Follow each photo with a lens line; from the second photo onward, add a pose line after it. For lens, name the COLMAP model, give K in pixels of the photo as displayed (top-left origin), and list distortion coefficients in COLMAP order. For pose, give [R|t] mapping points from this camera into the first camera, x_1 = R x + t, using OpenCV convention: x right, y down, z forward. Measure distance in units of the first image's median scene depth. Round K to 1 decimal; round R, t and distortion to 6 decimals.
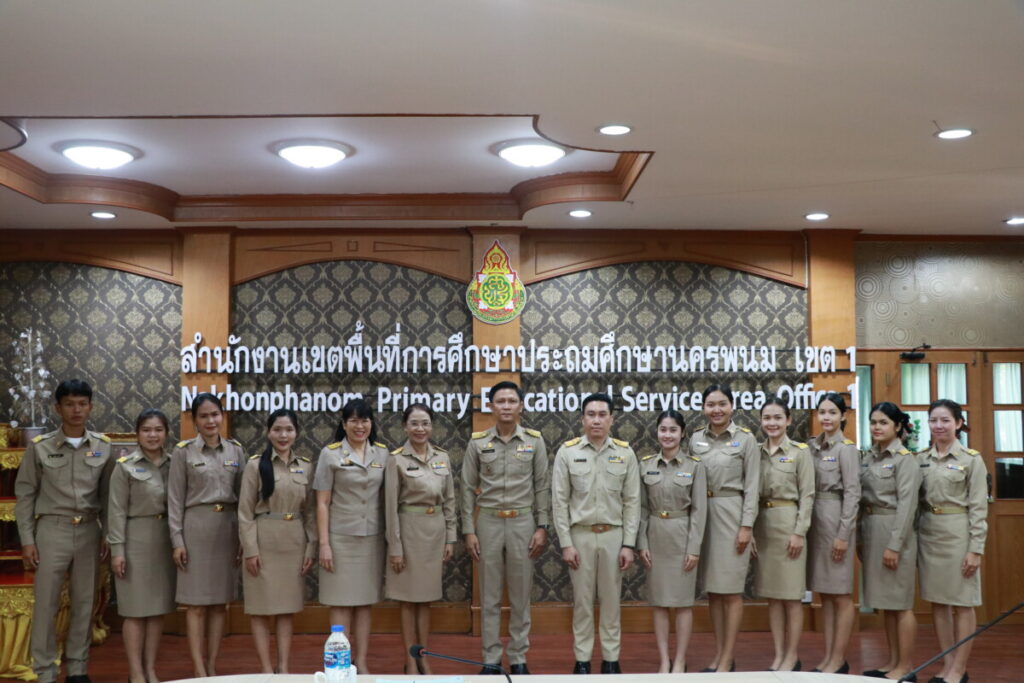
lens RADIAL K [[1057.5, 0, 512.0], [0, 1057.5, 341.5], [0, 0, 1]] dist [-0.078714, 0.021325]
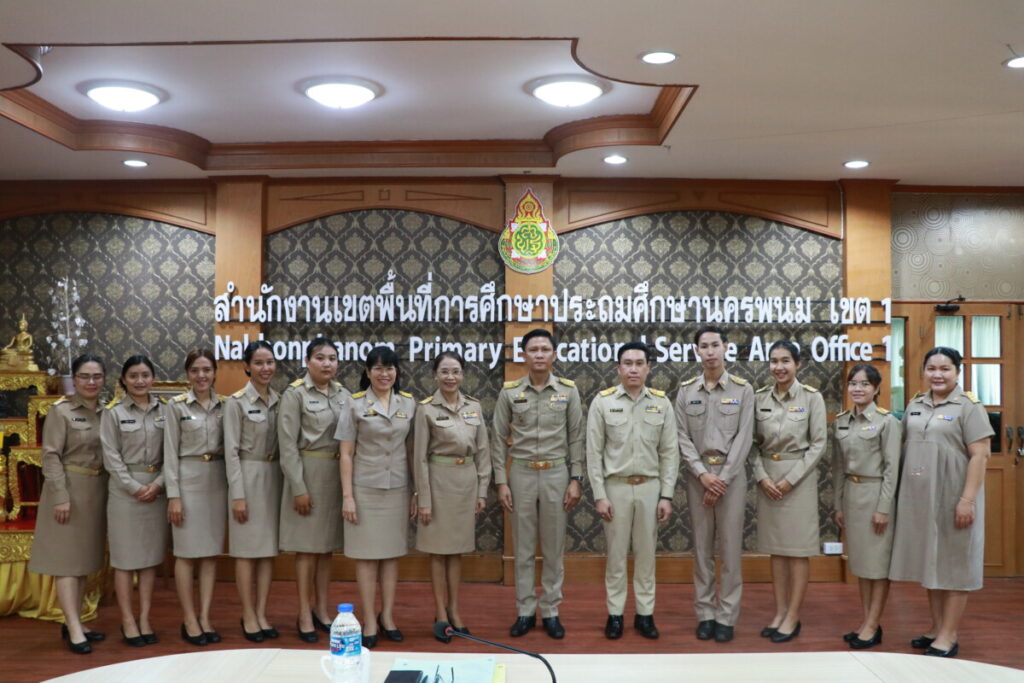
lens RADIAL K [[965.9, 0, 512.0], [0, 965.9, 341.5], [0, 0, 1]] dist [-0.112320, -0.001520]
pose [[0.999599, 0.004328, -0.027979, -0.005066], [-0.003224, 0.999219, 0.039389, 0.011734], [0.028128, -0.039283, 0.998832, 0.094370]]
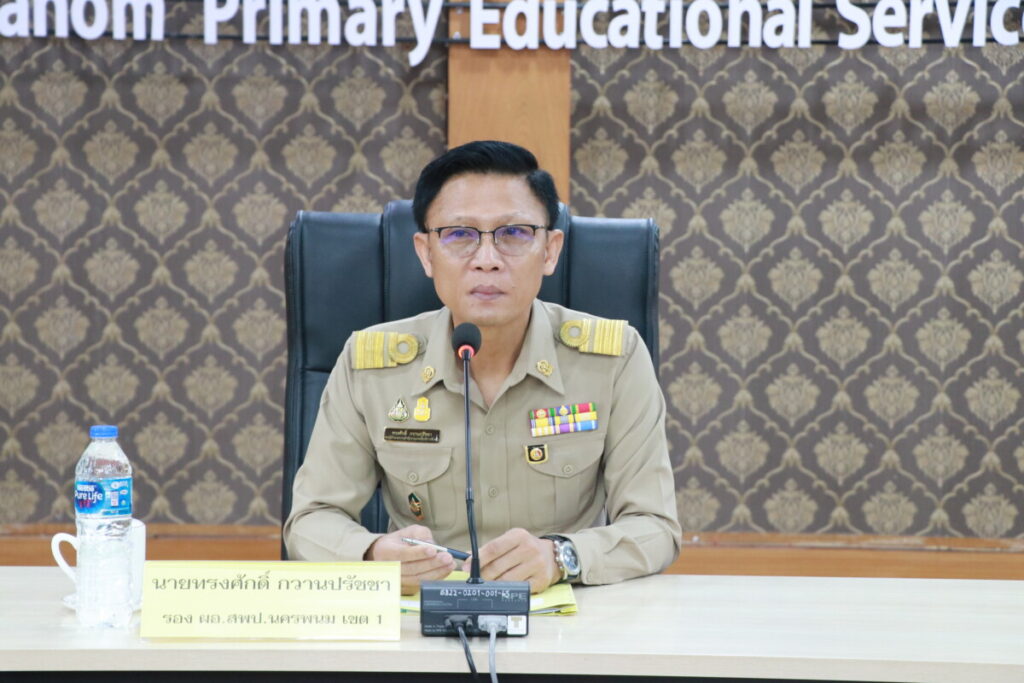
lens RADIAL K [[2994.3, 0, 507.4], [0, 2994.3, 355.3], [0, 0, 1]] dist [0.667513, -0.203289]
pose [[0.999463, 0.013768, -0.029747, 0.019019], [-0.009264, 0.989157, 0.146573, 0.015734], [0.031443, -0.146218, 0.988753, -0.116285]]
